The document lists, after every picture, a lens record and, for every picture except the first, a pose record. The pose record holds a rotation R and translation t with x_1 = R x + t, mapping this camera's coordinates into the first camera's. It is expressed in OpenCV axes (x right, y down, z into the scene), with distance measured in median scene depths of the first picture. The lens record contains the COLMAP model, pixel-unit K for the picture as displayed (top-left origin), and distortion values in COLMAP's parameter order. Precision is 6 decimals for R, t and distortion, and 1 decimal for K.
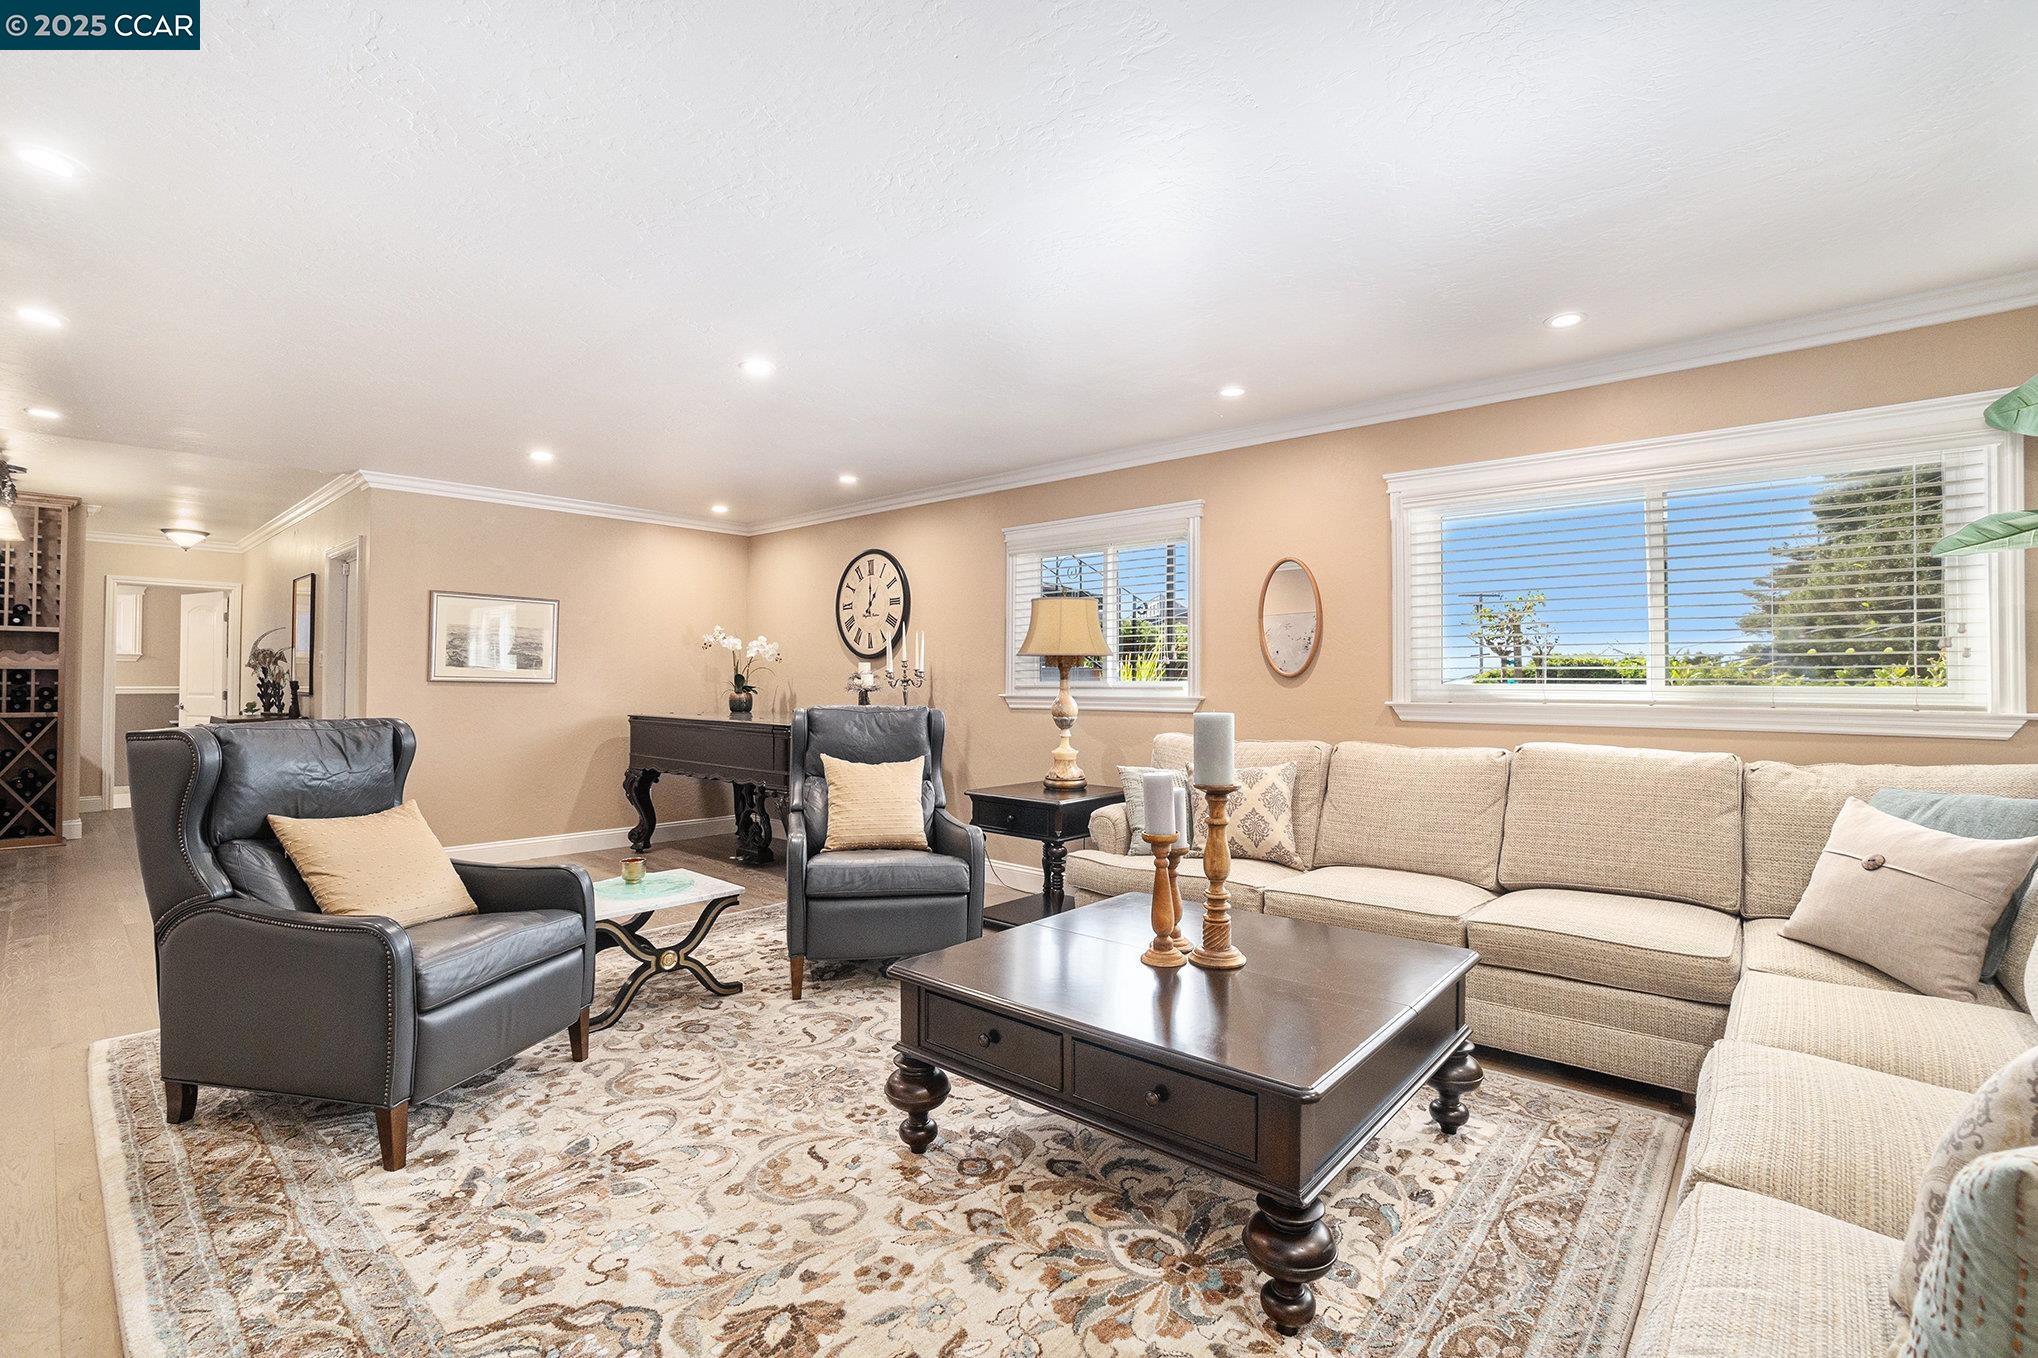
lens RADIAL K [[910.1, 0, 1024.9], [0, 910.1, 682.2], [0, 0, 1]] dist [-0.035679, 0.000259]
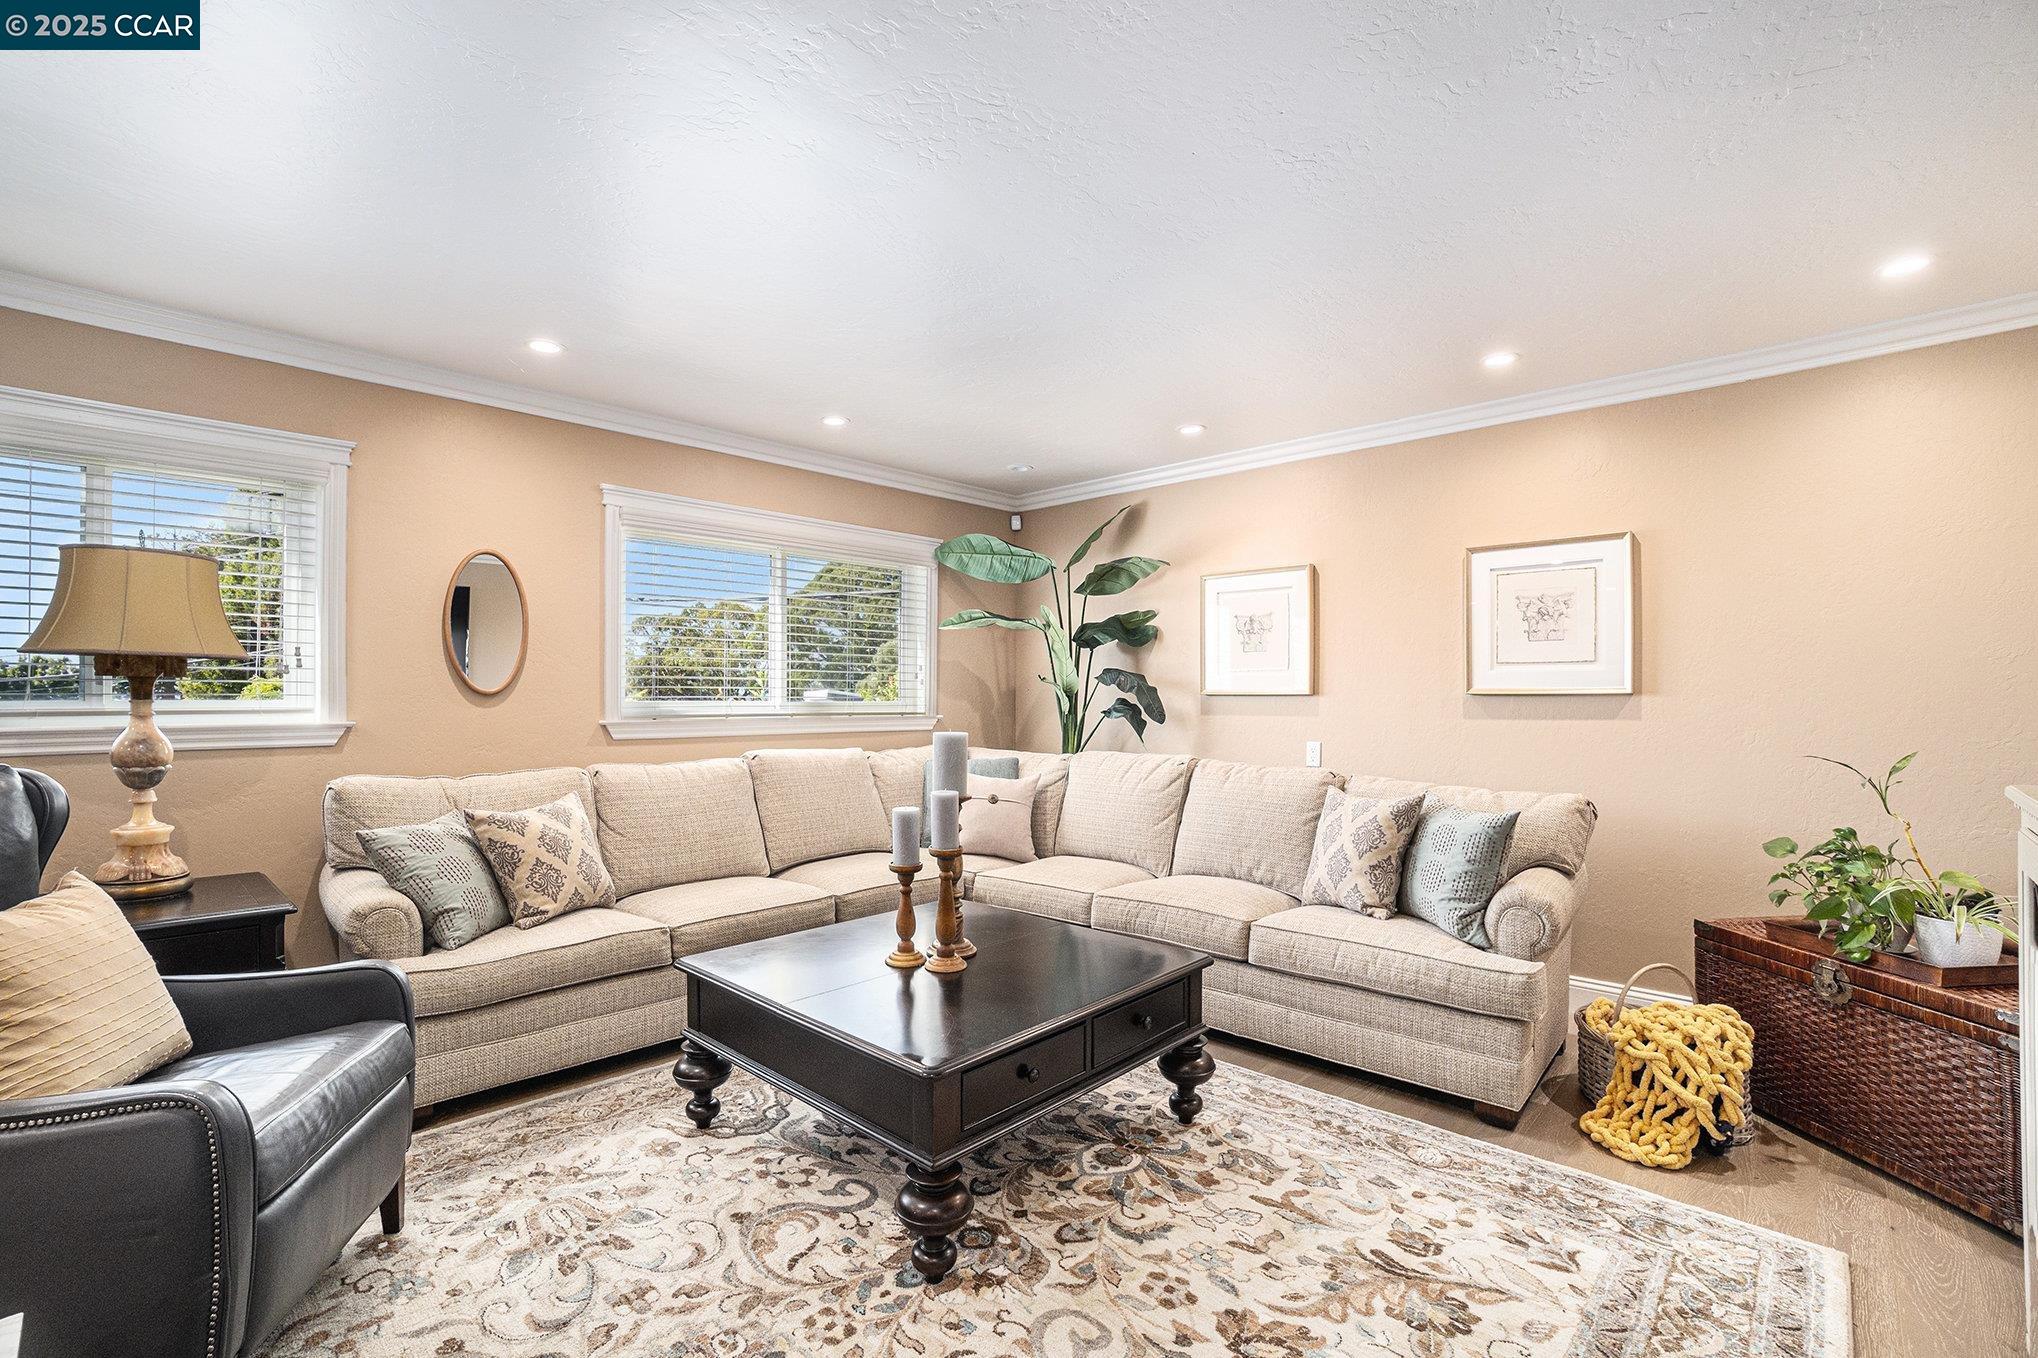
lens RADIAL K [[910.1, 0, 1024.9], [0, 910.1, 682.2], [0, 0, 1]] dist [-0.035679, 0.000259]
pose [[0.033399, 0.011439, 0.999377, -1.019426], [-0.000638, 0.999935, -0.011425, -0.016351], [-0.999442, -0.000256, 0.033405, 0.967312]]
